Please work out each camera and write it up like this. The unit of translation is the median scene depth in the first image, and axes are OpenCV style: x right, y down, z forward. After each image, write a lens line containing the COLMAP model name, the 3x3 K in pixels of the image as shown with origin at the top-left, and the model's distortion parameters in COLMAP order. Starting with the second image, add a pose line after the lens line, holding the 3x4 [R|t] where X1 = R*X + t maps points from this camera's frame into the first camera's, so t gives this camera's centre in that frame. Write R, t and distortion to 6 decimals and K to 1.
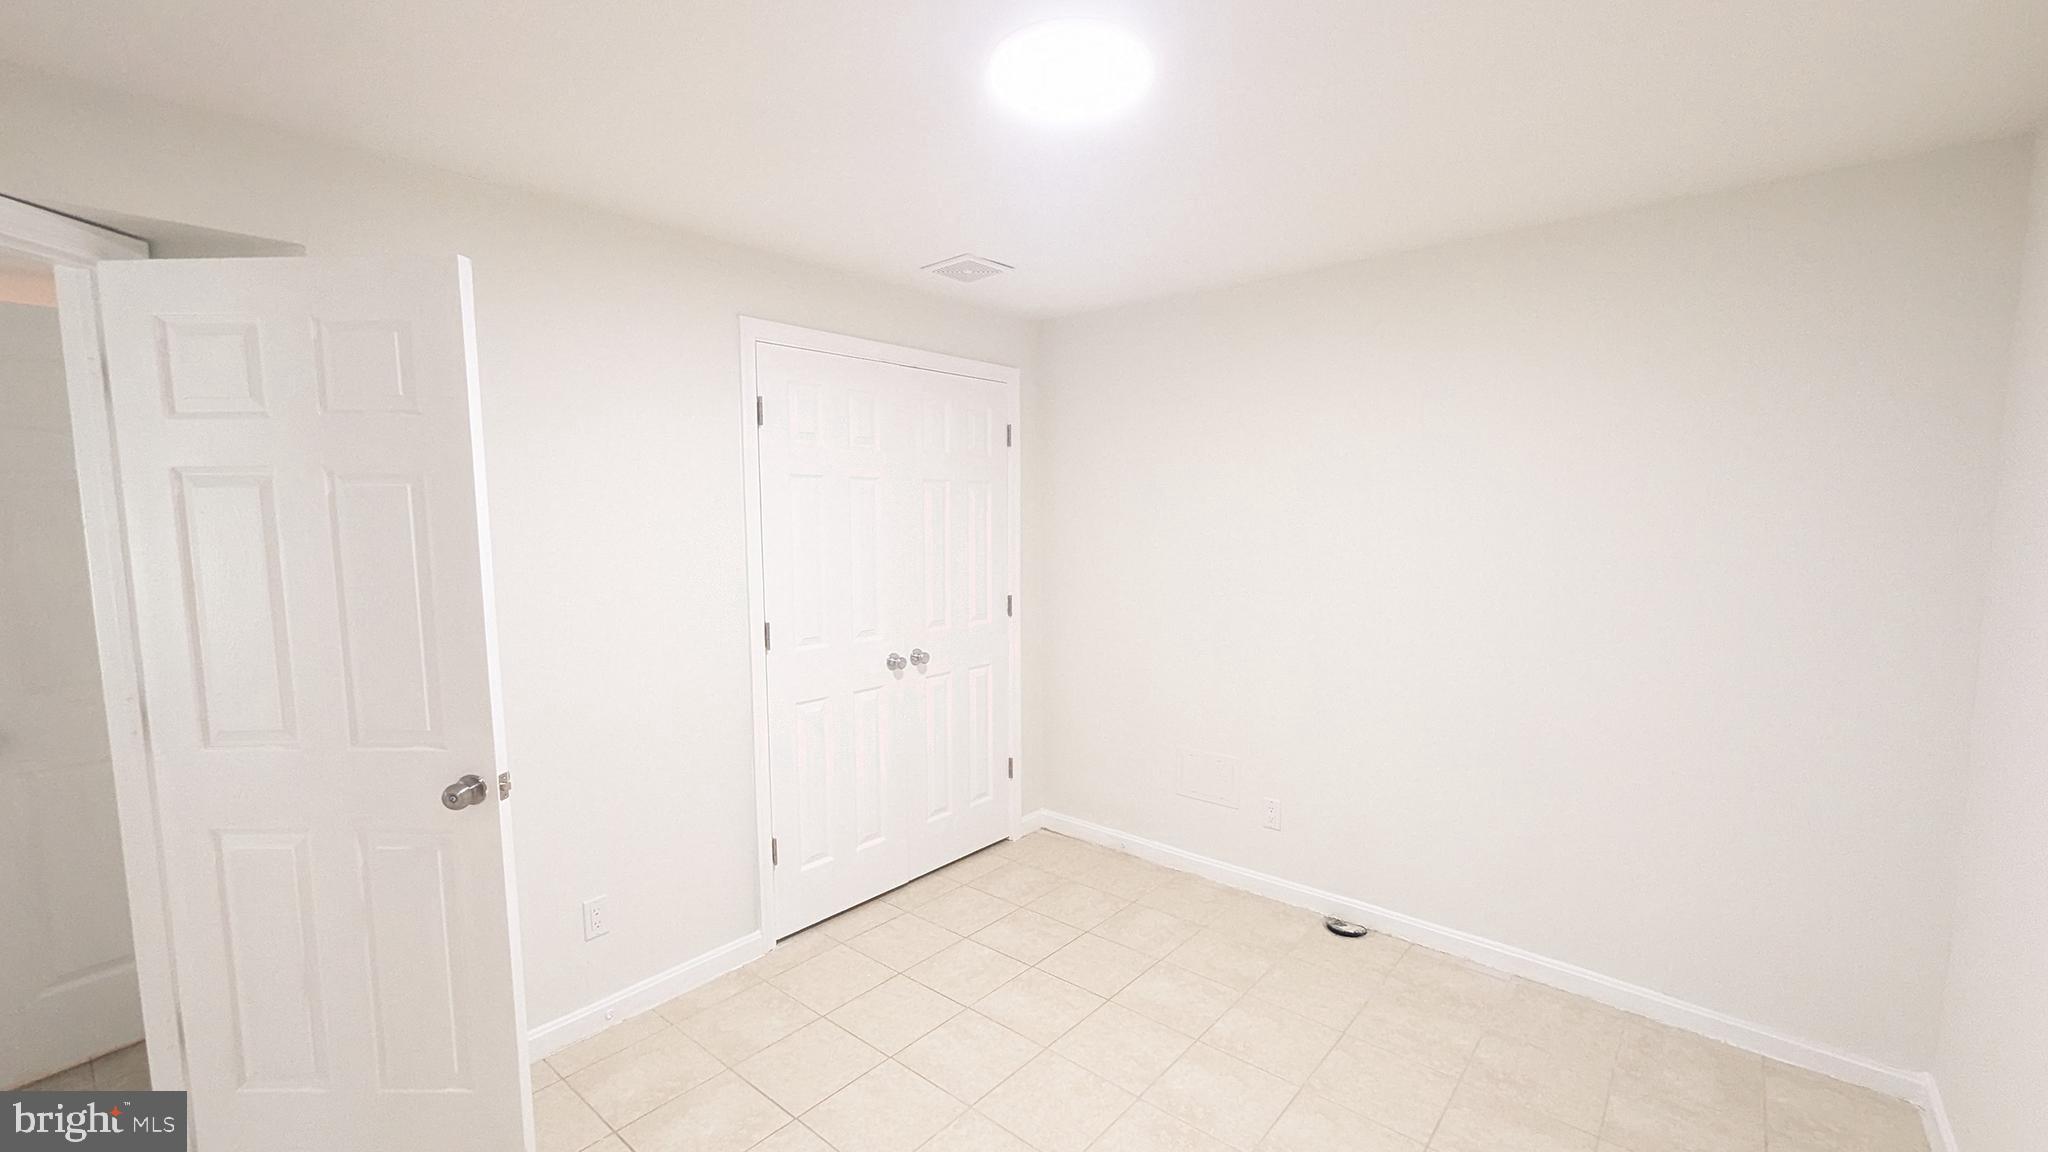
lens RADIAL K [[848.6, 0, 1027.5], [0, 848.6, 590.5], [0, 0, 1]] dist [-0.002268, 0.003683]
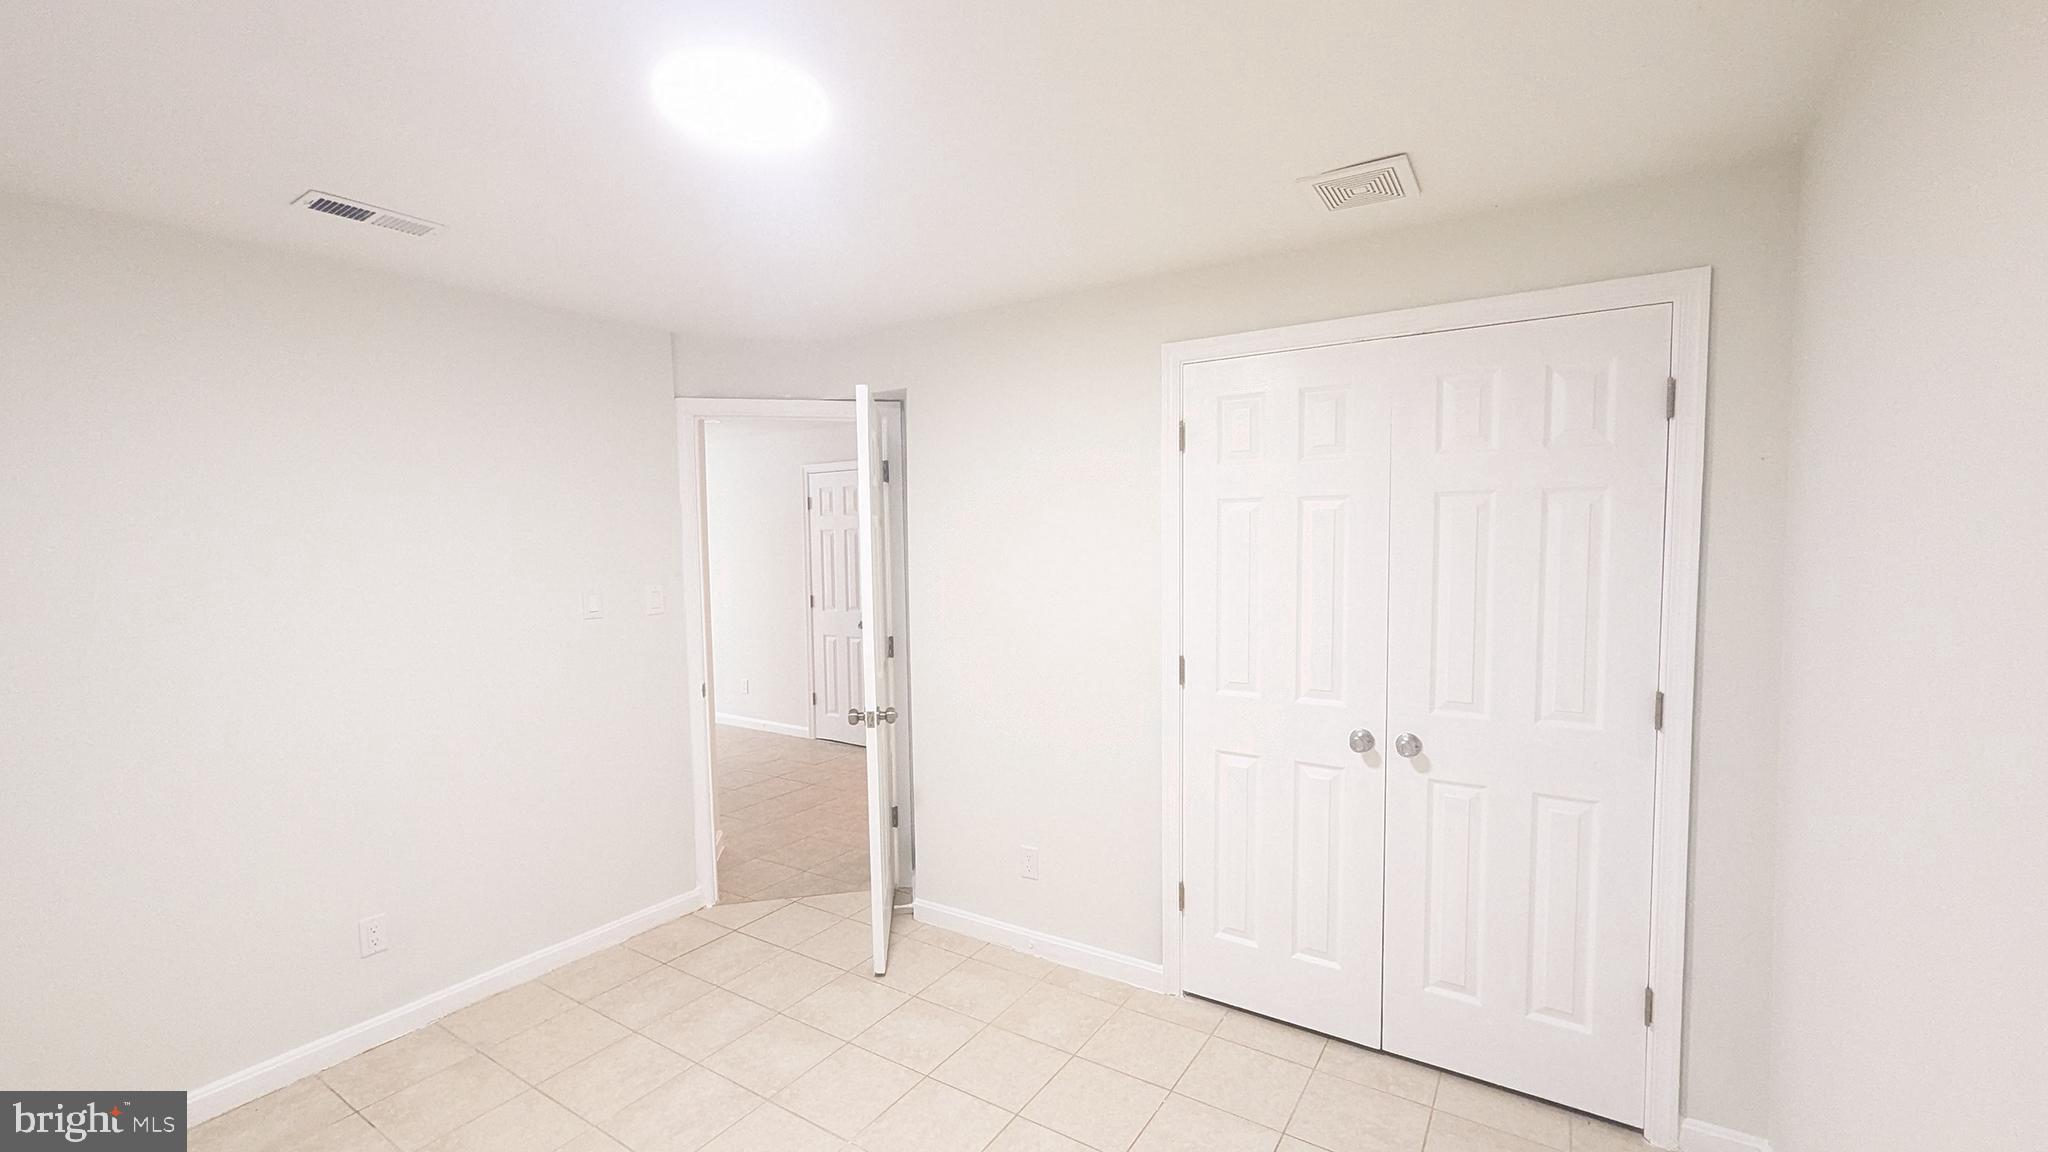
lens RADIAL K [[848.6, 0, 1027.5], [0, 848.6, 590.5], [0, 0, 1]] dist [-0.002268, 0.003683]
pose [[0.127788, 0.064235, -0.989719, 0.523769], [-0.086606, 0.994811, 0.053383, -0.059926], [0.988013, 0.078894, 0.132689, 0.590786]]
